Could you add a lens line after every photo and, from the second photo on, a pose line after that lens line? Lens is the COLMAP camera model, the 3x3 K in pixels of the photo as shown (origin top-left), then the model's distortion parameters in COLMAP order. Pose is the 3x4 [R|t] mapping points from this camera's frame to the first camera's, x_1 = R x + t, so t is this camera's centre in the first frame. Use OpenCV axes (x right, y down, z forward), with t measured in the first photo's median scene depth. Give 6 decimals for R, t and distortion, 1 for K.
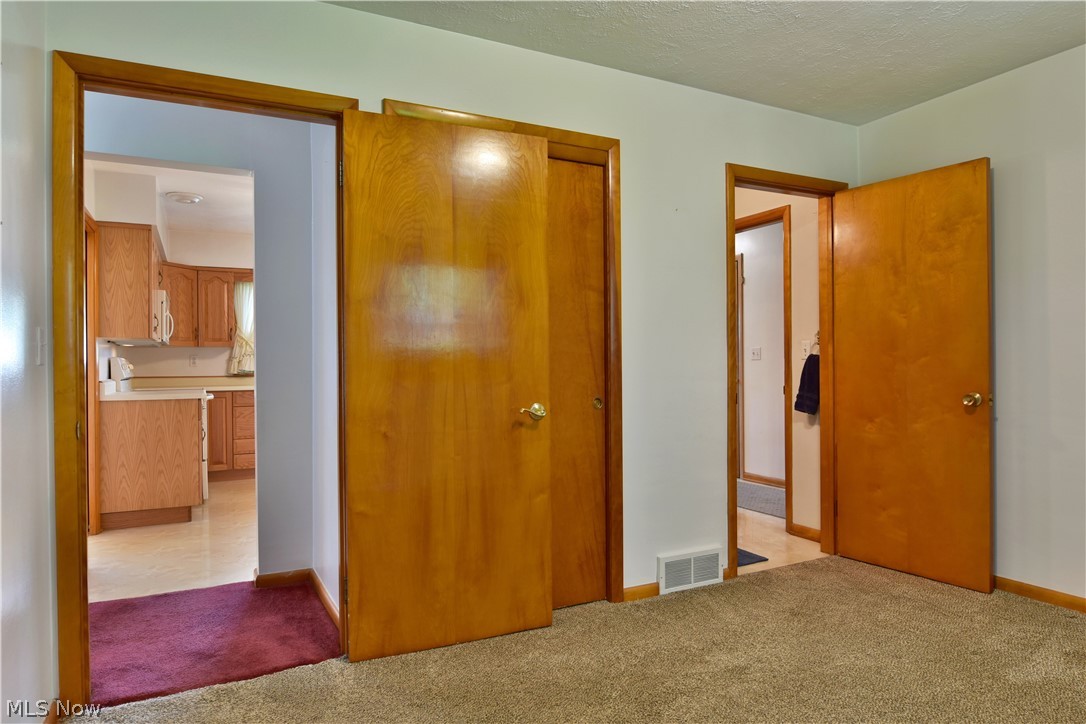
lens RADIAL K [[664.8, 0, 546.5], [0, 664.8, 358.9], [0, 0, 1]] dist [-0.016099, -0.000643]
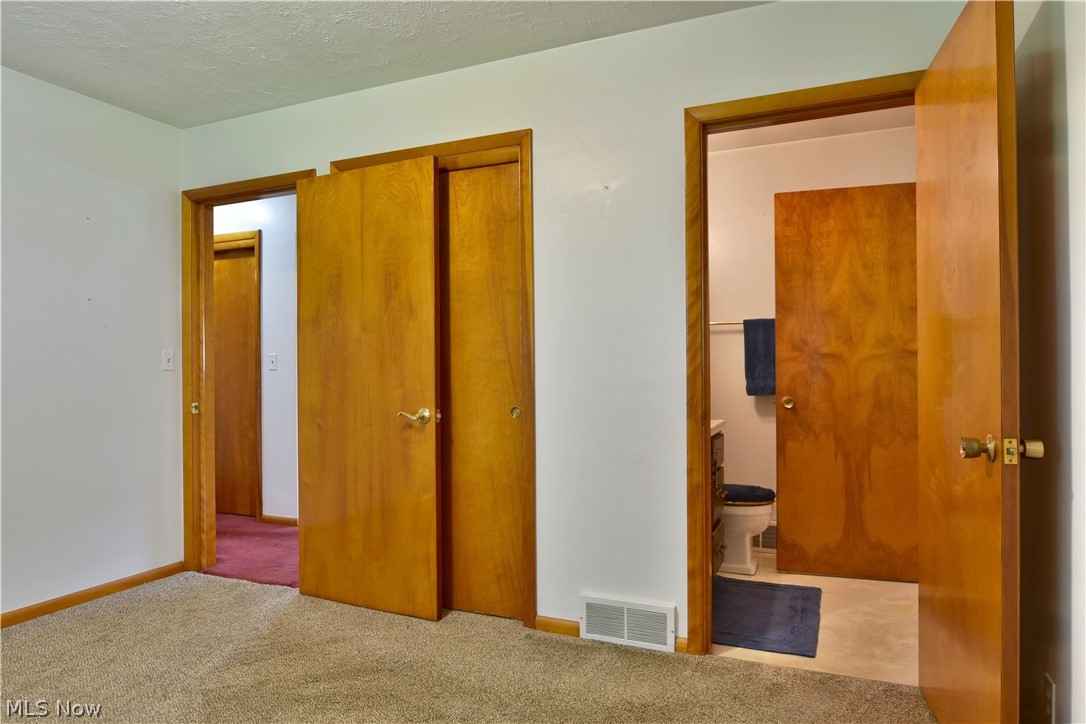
lens RADIAL K [[664.8, 0, 547.0], [0, 664.8, 364.9], [0, 0, 1]] dist [-0.016099, -0.000643]
pose [[0.632409, -0.001200, -0.774634, 0.862301], [0.003949, 0.999991, 0.001675, -0.002623], [0.774625, -0.004118, 0.632408, 0.442533]]
